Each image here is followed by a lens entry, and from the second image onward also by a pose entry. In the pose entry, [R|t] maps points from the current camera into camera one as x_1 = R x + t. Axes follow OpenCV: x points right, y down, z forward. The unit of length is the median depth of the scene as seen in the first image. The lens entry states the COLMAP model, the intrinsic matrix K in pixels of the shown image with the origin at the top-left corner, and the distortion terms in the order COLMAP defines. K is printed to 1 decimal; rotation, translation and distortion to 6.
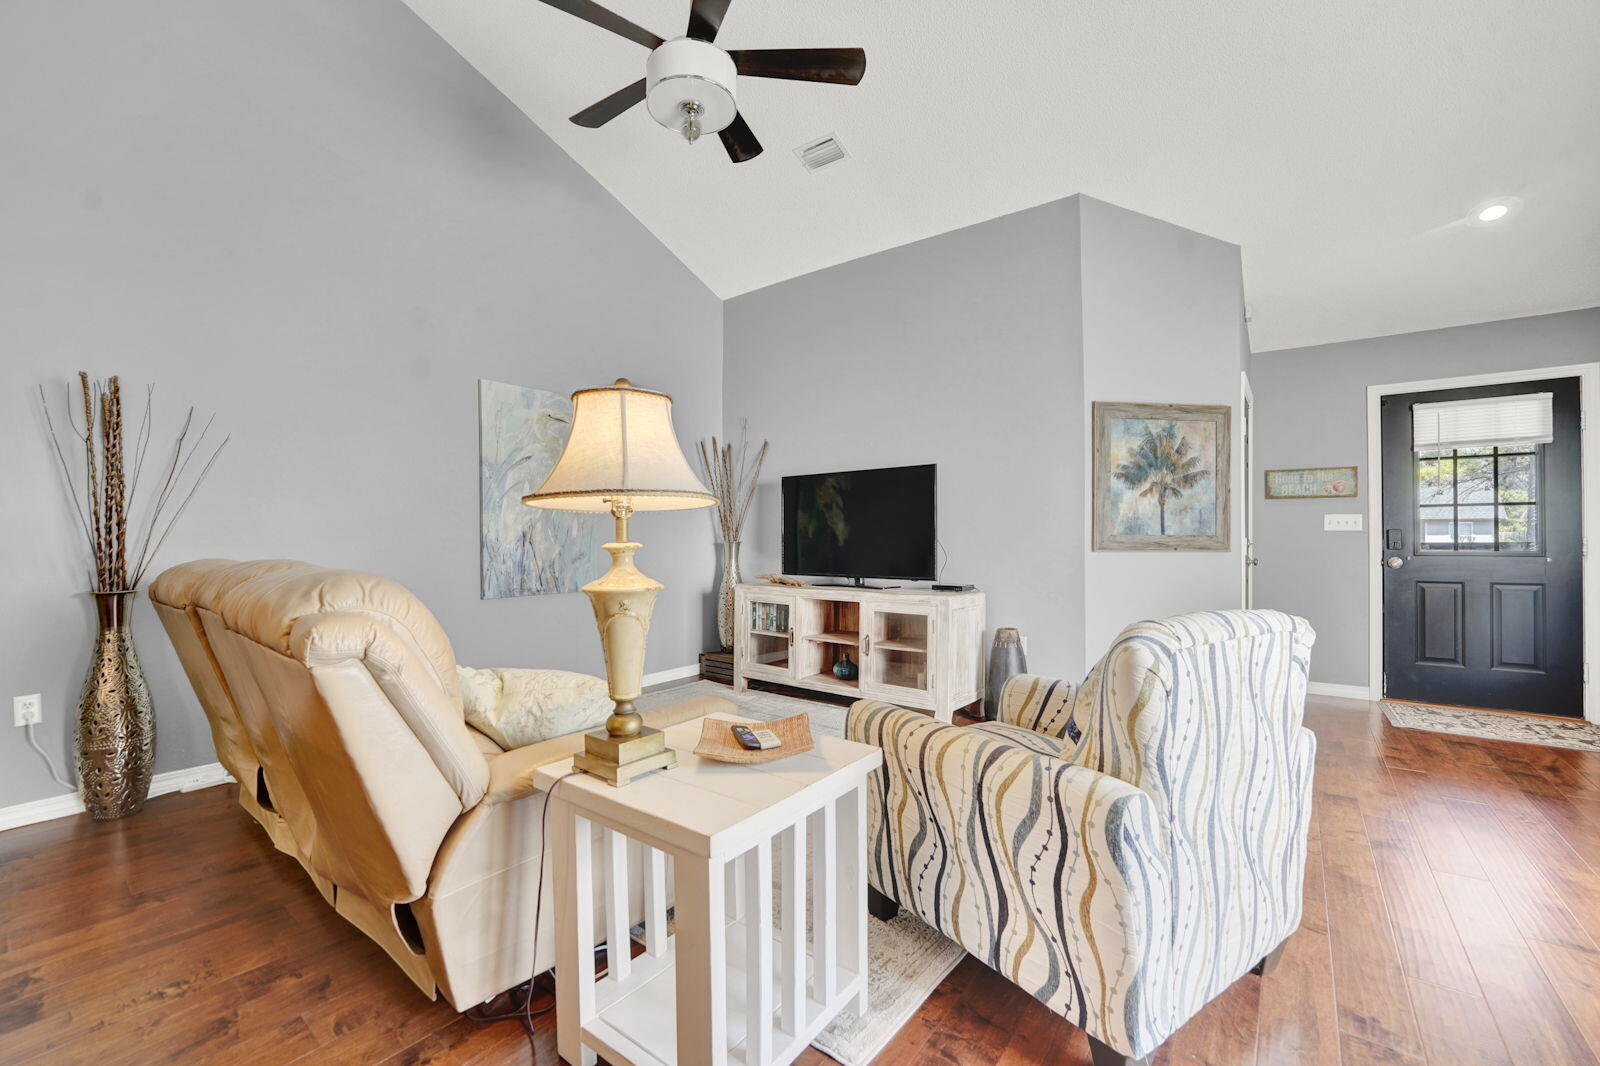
lens RADIAL K [[653.2, 0, 781.1], [0, 653.2, 535.8], [0, 0, 1]] dist [-0.022175, 0.000632]
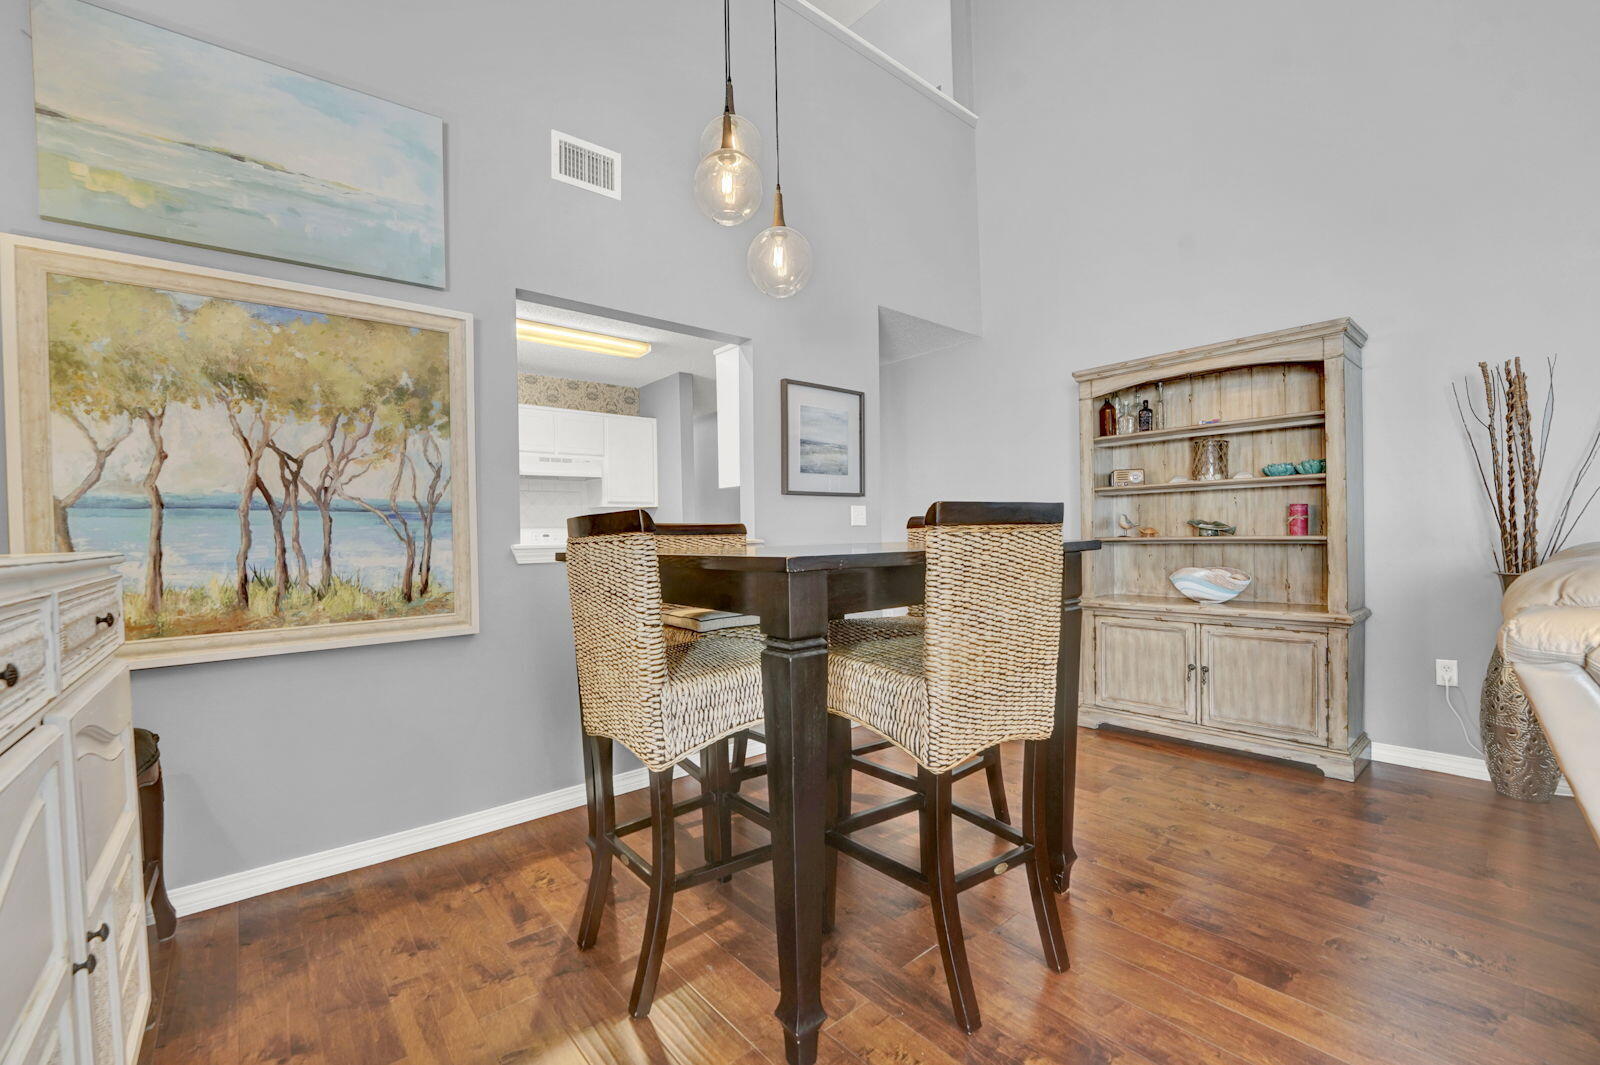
lens RADIAL K [[653.2, 0, 781.1], [0, 653.2, 535.3], [0, 0, 1]] dist [-0.022175, 0.000632]
pose [[-0.224965, 0.010218, -0.974313, 0.186721], [0.018616, 0.999808, 0.006187, 0.000335], [0.974189, -0.016746, -0.225112, 0.099536]]
